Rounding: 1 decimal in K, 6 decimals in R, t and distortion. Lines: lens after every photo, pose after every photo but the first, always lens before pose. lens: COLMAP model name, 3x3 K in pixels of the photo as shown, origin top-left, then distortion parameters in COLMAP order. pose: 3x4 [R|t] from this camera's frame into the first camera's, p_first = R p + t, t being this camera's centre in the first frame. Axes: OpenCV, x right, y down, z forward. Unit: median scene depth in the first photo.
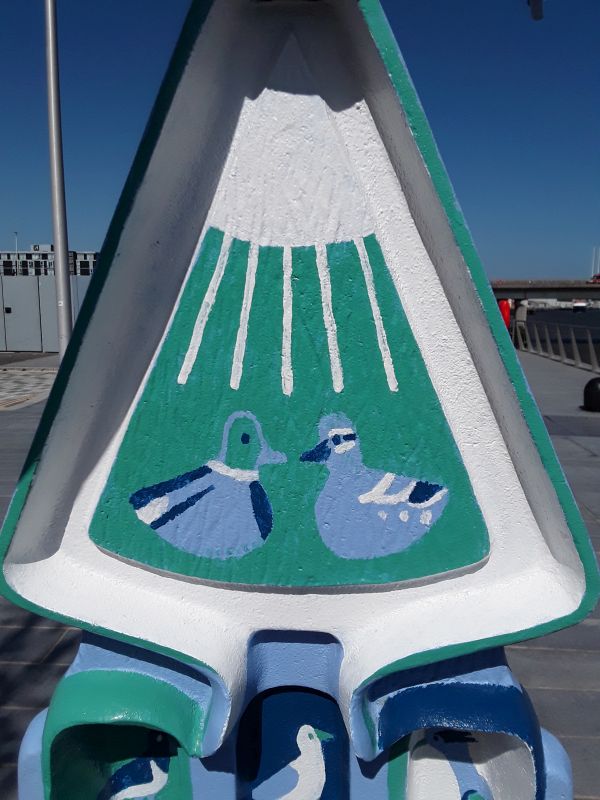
lens RADIAL K [[648.0, 0, 287.7], [0, 648.0, 387.3], [0, 0, 1]] dist [0.097711, -0.167240]
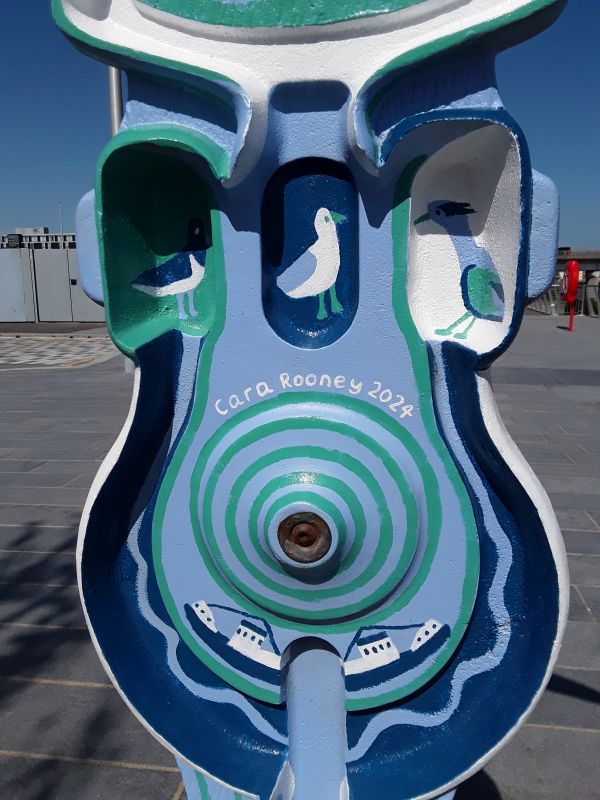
lens RADIAL K [[648.0, 0, 287.7], [0, 648.0, 387.3], [0, 0, 1]] dist [0.097711, -0.167240]
pose [[0.996053, 0.000875, -0.088754, 0.068733], [0.003158, 0.998969, 0.045283, 0.776825], [0.088702, -0.045385, 0.995024, -0.147997]]
